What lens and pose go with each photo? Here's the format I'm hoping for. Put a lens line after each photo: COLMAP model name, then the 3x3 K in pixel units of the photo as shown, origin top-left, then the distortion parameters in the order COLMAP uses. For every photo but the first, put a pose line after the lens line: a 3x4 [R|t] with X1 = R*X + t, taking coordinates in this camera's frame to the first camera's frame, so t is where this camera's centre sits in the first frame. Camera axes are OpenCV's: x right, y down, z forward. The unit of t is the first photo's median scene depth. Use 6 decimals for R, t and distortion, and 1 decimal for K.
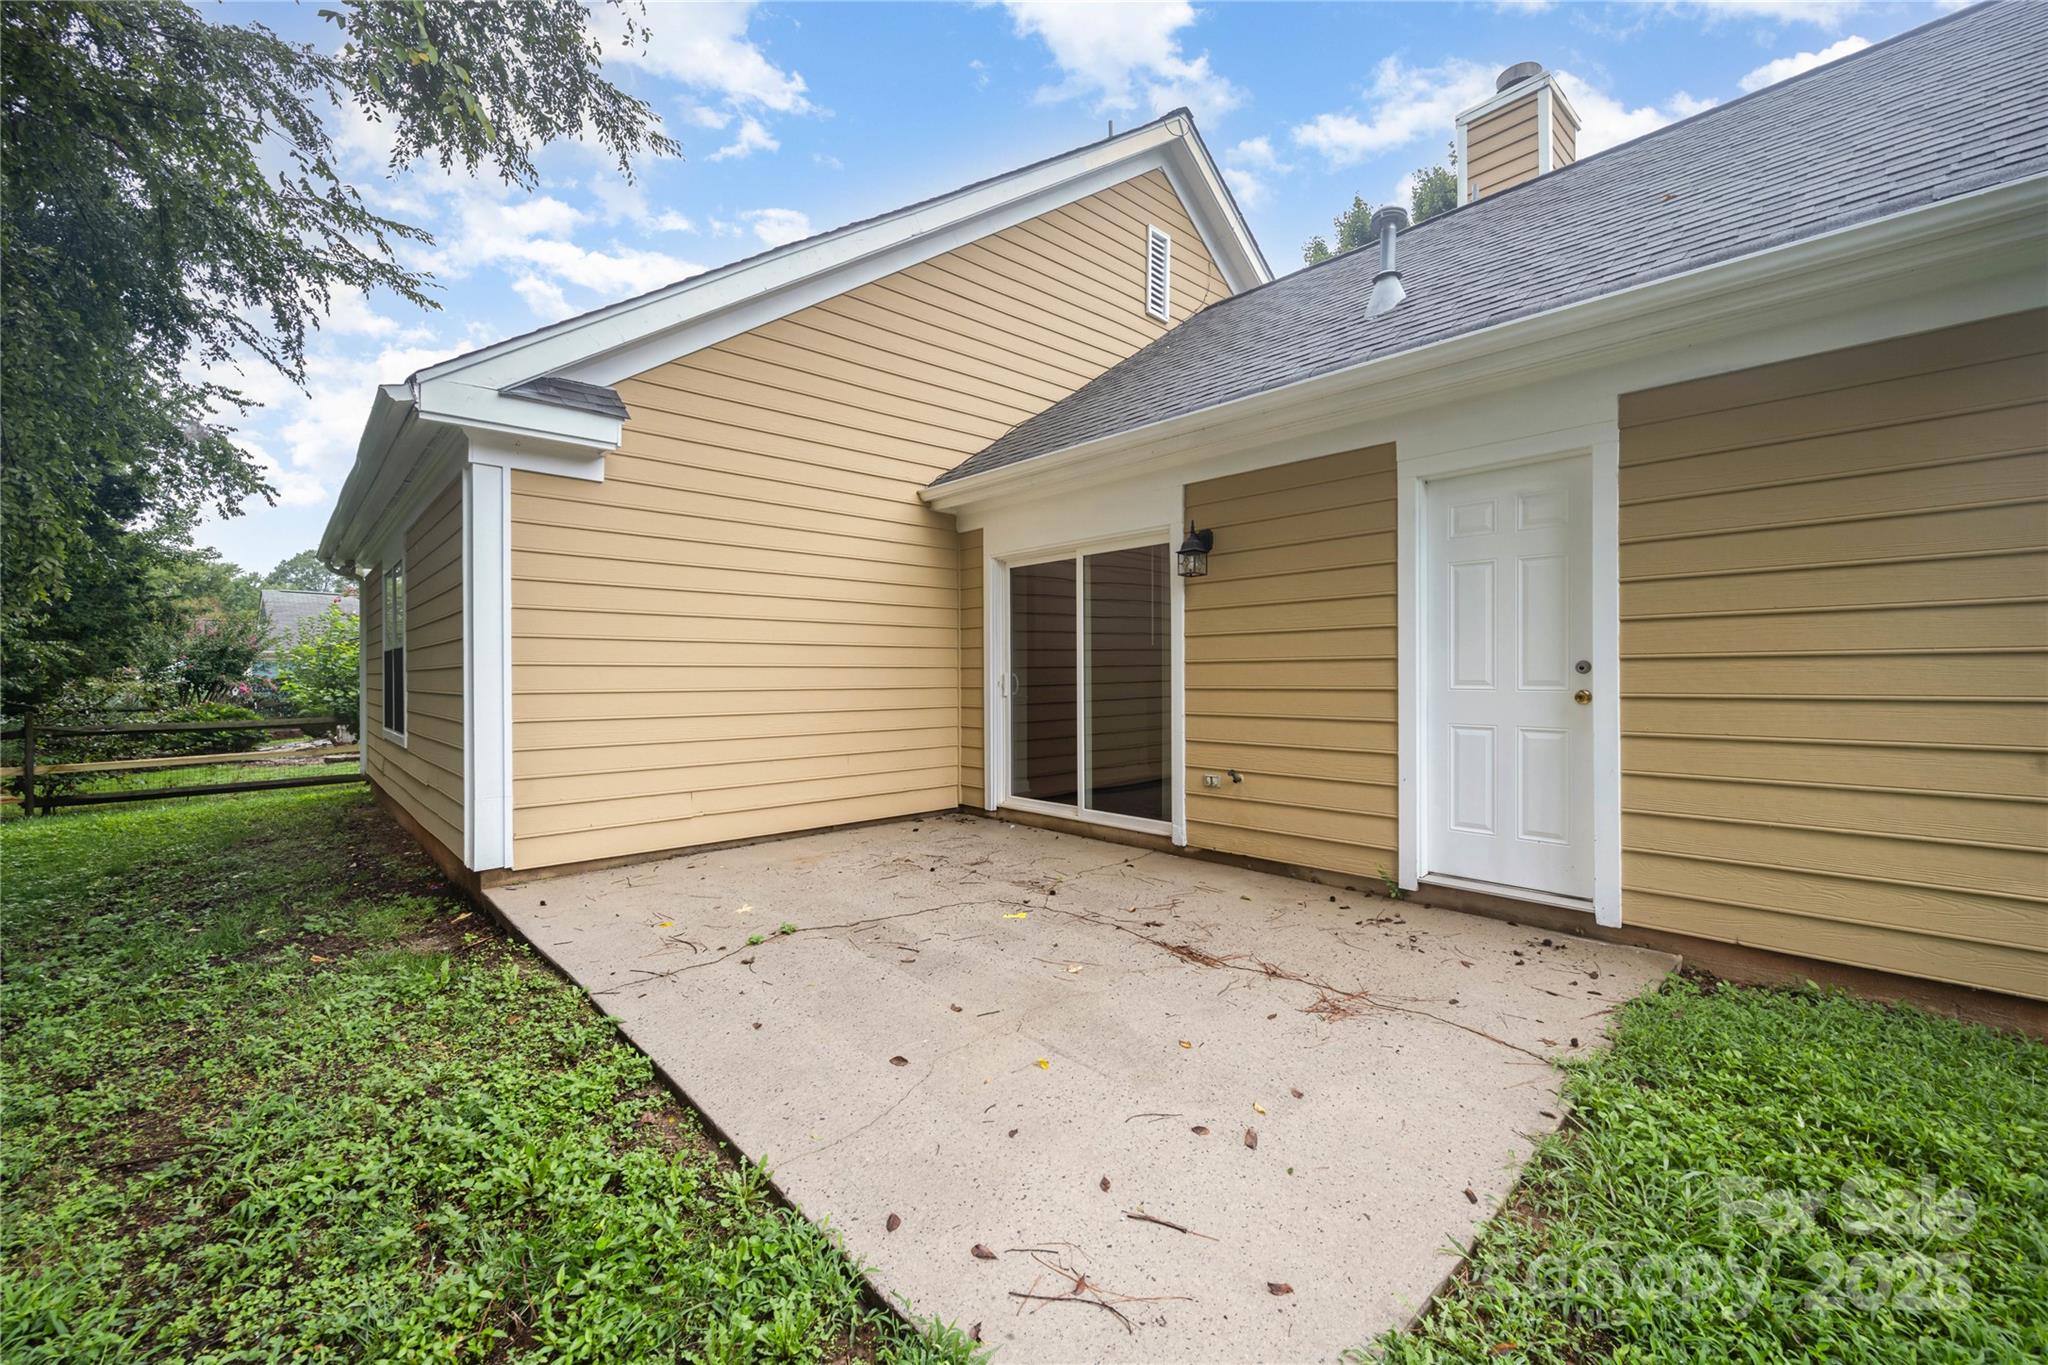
lens RADIAL K [[840.3, 0, 1024.0], [0, 840.3, 682.5], [0, 0, 1]] dist [-0.000944, 0.000506]
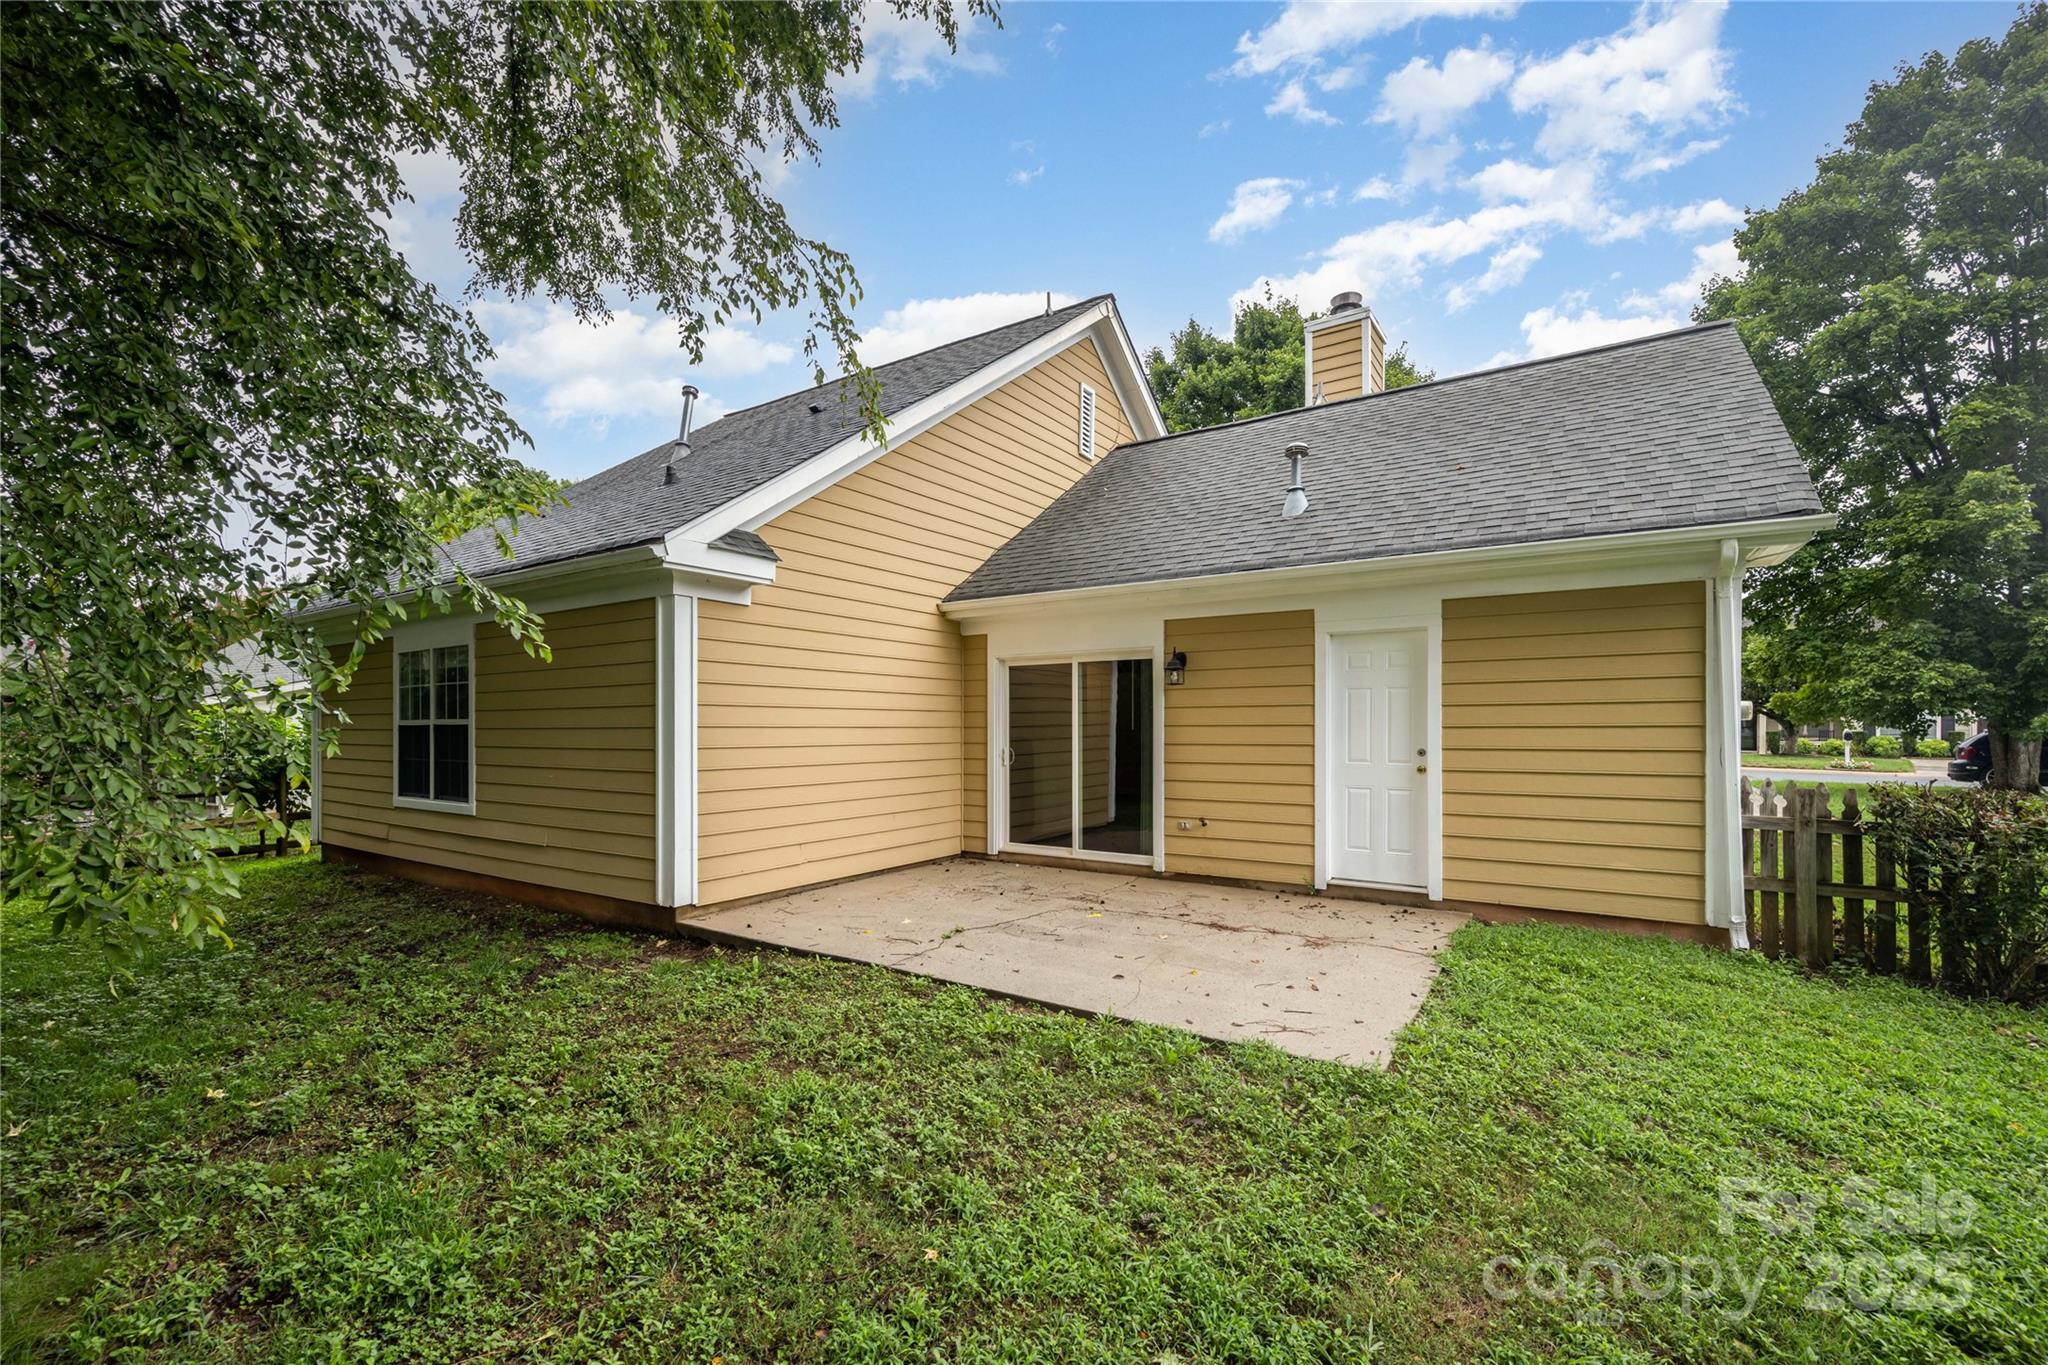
lens RADIAL K [[877.5, 0, 1022.8], [0, 877.5, 740.9], [0, 0, 1]] dist [-0.000427, -0.000015]
pose [[0.971732, -0.000767, 0.236086, -0.489103], [-0.000704, 0.999981, 0.006146, -0.046315], [-0.236086, -0.006139, 0.971713, -0.490932]]
